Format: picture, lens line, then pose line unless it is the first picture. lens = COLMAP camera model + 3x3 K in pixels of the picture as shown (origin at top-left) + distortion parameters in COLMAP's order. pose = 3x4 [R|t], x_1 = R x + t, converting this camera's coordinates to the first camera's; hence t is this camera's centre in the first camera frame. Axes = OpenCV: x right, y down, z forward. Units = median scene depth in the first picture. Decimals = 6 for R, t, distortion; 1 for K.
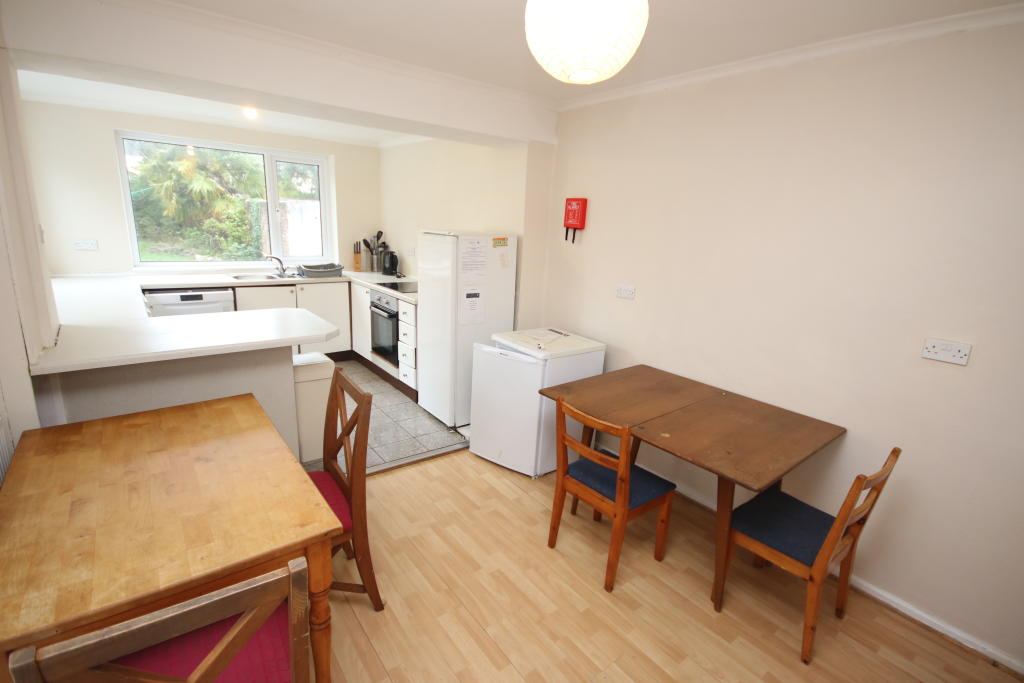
lens RADIAL K [[471.8, 0, 514.4], [0, 471.8, 345.2], [0, 0, 1]] dist [0.003786, -0.000045]
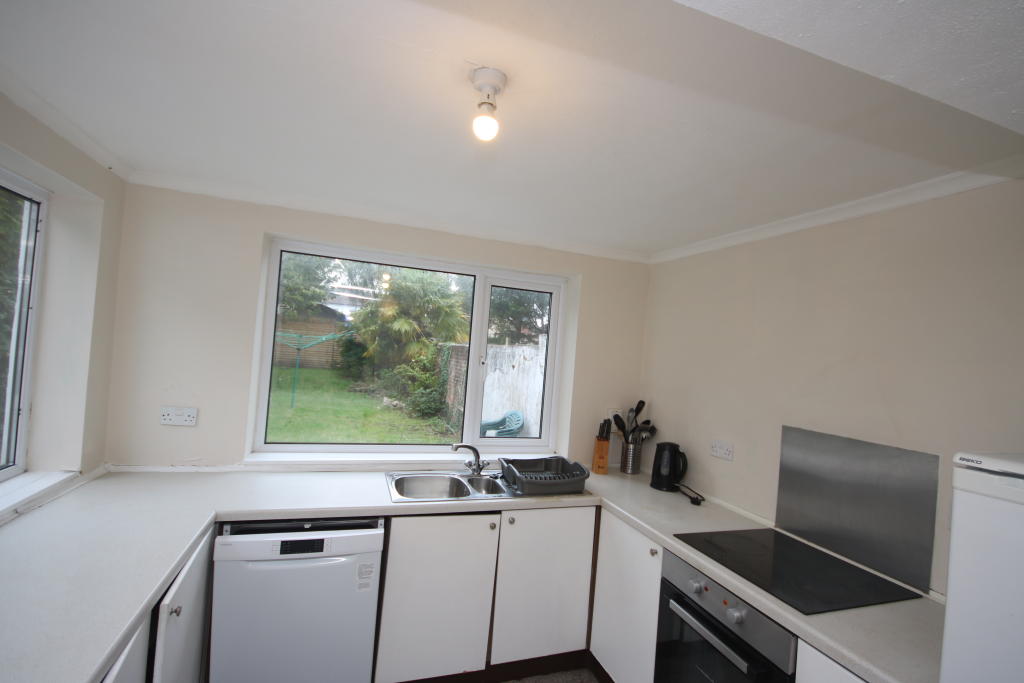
lens RADIAL K [[471.8, 0, 511.2], [0, 471.8, 343.2], [0, 0, 1]] dist [0.003786, -0.000045]
pose [[0.940888, 0.010121, -0.338566, -0.240261], [-0.109974, 0.954530, -0.277089, -0.133435], [0.320367, 0.297943, 0.899219, 0.422635]]
